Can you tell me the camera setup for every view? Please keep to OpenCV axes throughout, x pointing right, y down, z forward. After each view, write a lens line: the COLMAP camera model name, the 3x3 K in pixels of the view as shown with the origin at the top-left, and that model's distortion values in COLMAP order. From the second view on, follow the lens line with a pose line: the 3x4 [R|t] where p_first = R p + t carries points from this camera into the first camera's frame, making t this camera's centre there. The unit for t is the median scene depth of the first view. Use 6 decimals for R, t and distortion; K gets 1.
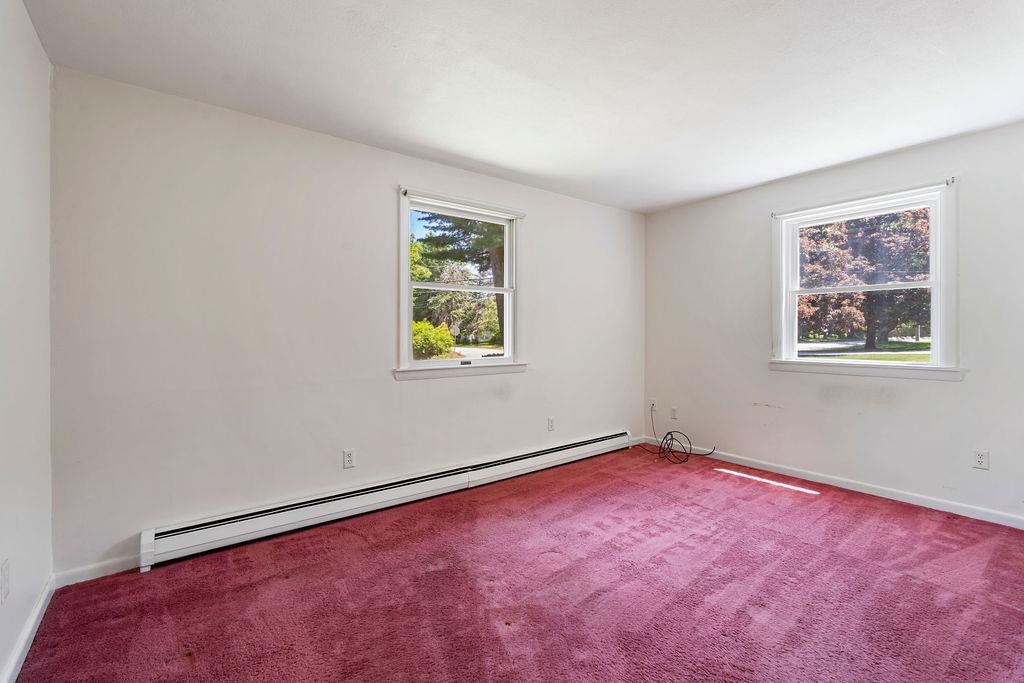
lens RADIAL K [[450.6, 0, 512.7], [0, 450.6, 329.9], [0, 0, 1]] dist [-0.001152, 0.000131]
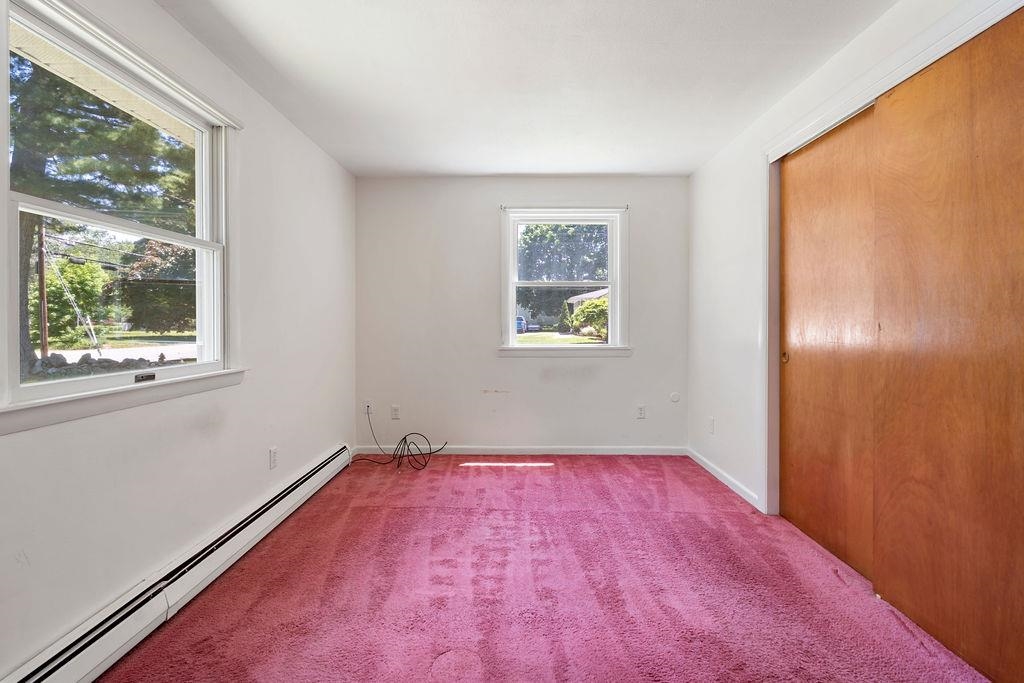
lens RADIAL K [[453.0, 0, 512.5], [0, 453.0, 324.8], [0, 0, 1]] dist [-0.001654, 0.000105]
pose [[0.618493, -0.004233, 0.785779, -0.290603], [-0.004944, 0.999945, 0.009277, 0.006950], [-0.785775, -0.009623, 0.618438, 0.419686]]
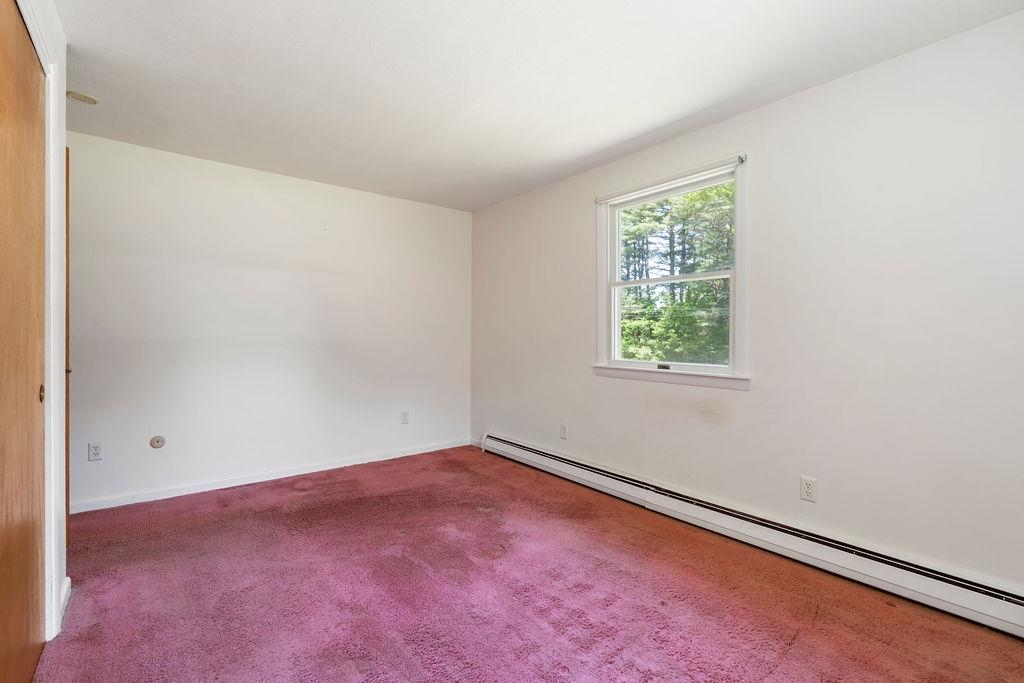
lens RADIAL K [[443.4, 0, 515.0], [0, 443.4, 340.0], [0, 0, 1]] dist [-0.000699, -0.000010]
pose [[0.032219, 0.011207, -0.999418, 0.853417], [-0.006939, 0.999916, 0.010989, 0.016472], [0.999457, 0.006581, 0.032294, 0.802715]]
